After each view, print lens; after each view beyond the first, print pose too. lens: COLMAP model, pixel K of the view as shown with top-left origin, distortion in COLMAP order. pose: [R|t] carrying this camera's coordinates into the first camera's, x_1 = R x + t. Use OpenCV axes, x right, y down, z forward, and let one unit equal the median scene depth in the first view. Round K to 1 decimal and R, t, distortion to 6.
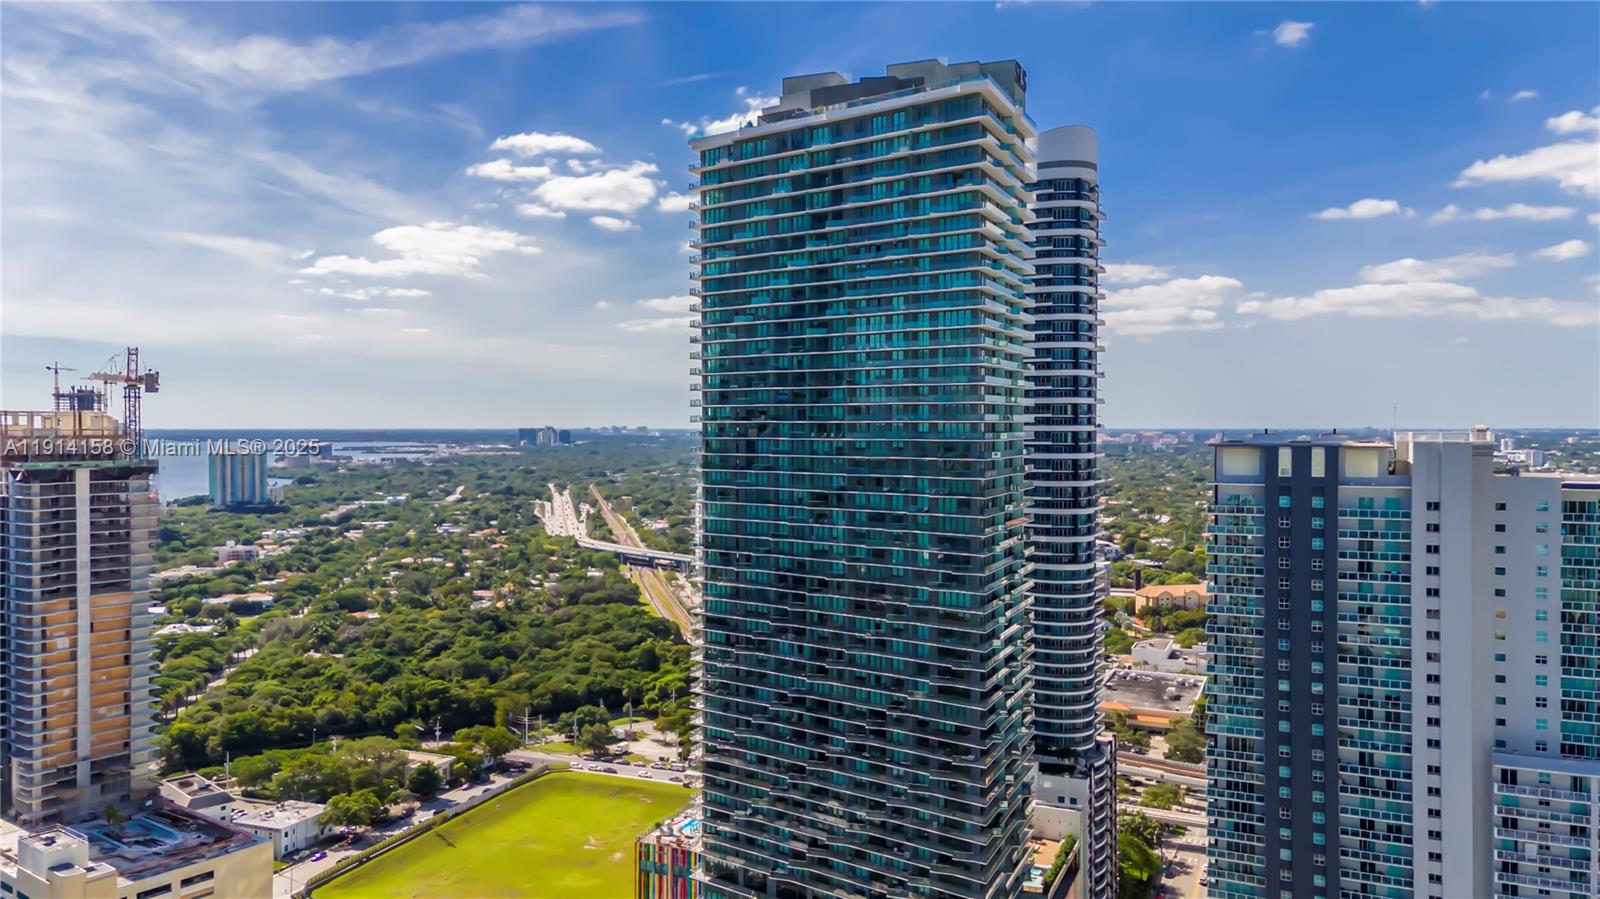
lens RADIAL K [[1187.7, 0, 812.7], [0, 1187.7, 442.8], [0, 0, 1]] dist [0.055430, 0.002652]
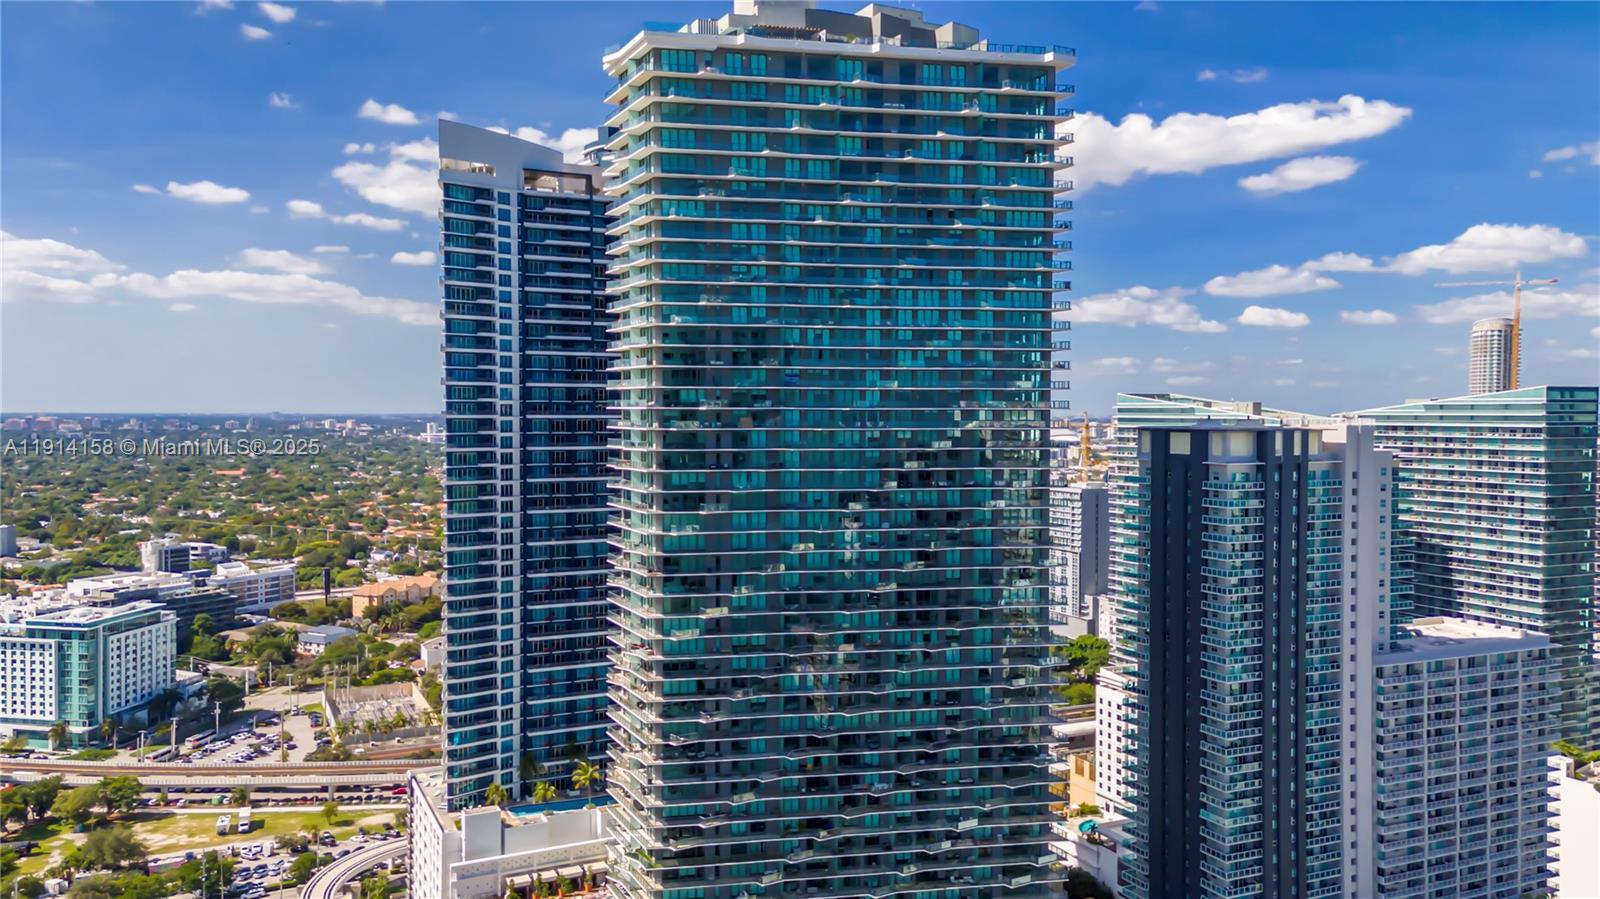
lens RADIAL K [[1187.7, 0, 779.3], [0, 1187.7, 445.1], [0, 0, 1]] dist [0.055430, 0.002652]
pose [[0.654358, -0.020070, 0.755918, -0.650756], [0.008935, 0.999783, 0.018810, -0.007861], [-0.756132, -0.005554, 0.654396, 0.468634]]
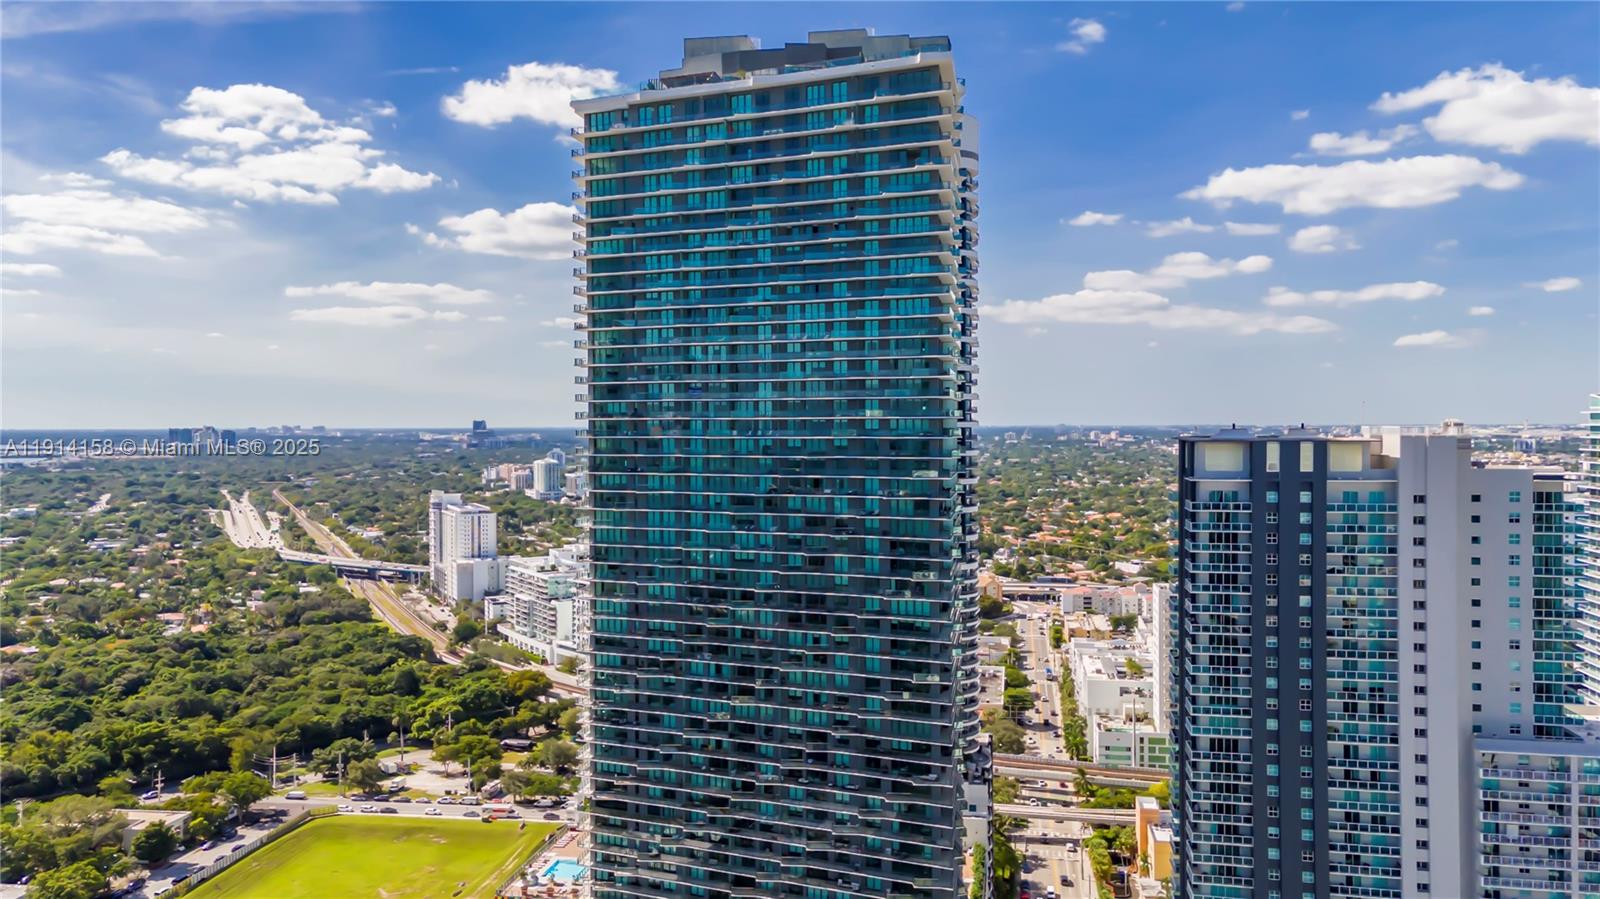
lens RADIAL K [[1187.7, 0, 810.8], [0, 1187.7, 443.3], [0, 0, 1]] dist [0.055430, 0.002652]
pose [[0.968451, -0.007738, 0.249083, -0.167049], [0.007266, 0.999970, 0.002813, -0.000783], [-0.249097, -0.000915, 0.968478, 0.103213]]
